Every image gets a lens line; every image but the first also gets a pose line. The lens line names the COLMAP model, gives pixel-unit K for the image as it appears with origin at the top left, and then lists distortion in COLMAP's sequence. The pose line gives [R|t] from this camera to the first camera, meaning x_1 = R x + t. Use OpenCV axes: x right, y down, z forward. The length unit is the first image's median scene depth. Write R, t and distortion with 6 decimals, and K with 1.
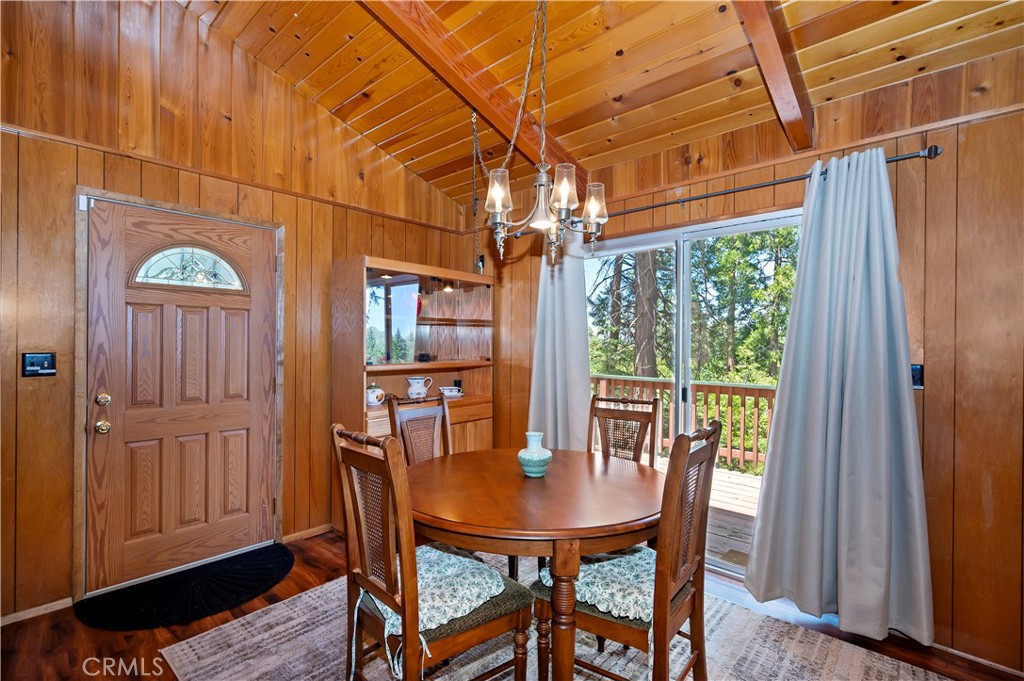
lens RADIAL K [[470.7, 0, 513.1], [0, 470.7, 343.6], [0, 0, 1]] dist [0.003004, 0.000326]
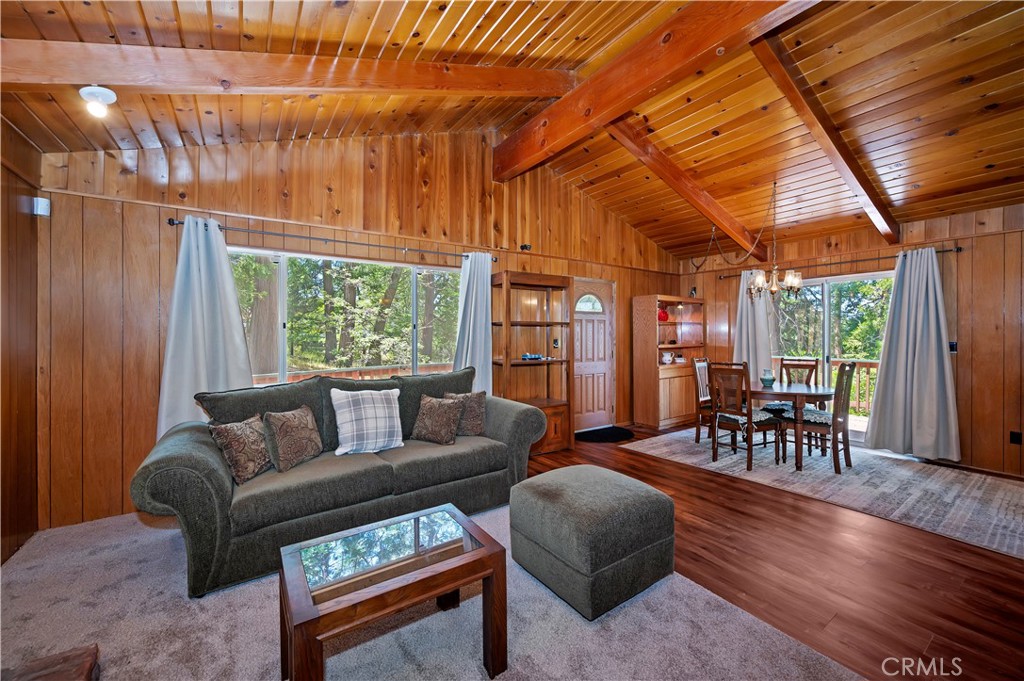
lens RADIAL K [[409.9, 0, 512.6], [0, 409.9, 335.0], [0, 0, 1]] dist [-0.000304, -0.000331]
pose [[0.973366, -0.006895, -0.229154, -0.553832], [0.006060, 0.999972, -0.004346, 0.004104], [0.229178, 0.002841, 0.973380, -1.030884]]
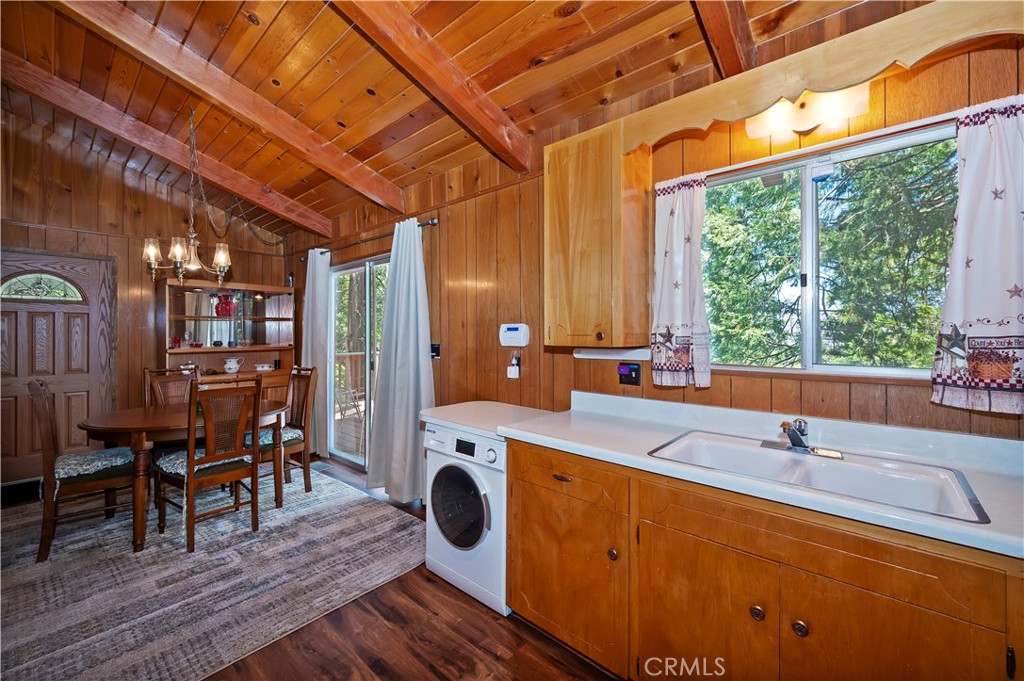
lens RADIAL K [[409.9, 0, 512.6], [0, 409.9, 335.0], [0, 0, 1]] dist [-0.000304, -0.000331]
pose [[0.999828, -0.008972, 0.016240, 0.816539], [0.008919, 0.999954, 0.003387, 0.005380], [-0.016269, -0.003242, 0.999862, -0.361387]]
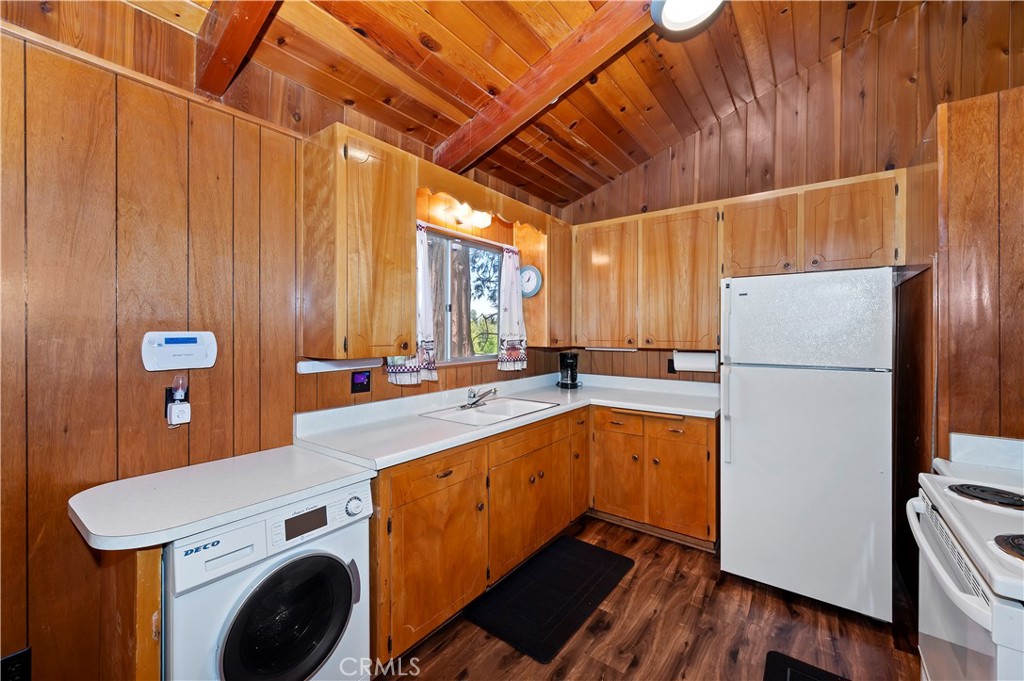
lens RADIAL K [[409.9, 0, 512.6], [0, 409.9, 335.0], [0, 0, 1]] dist [-0.000304, -0.000331]
pose [[-0.099329, -0.016142, 0.994924, 0.257239], [0.004193, 0.999853, 0.016640, -0.018470], [-0.995046, 0.005824, -0.099246, 0.163927]]
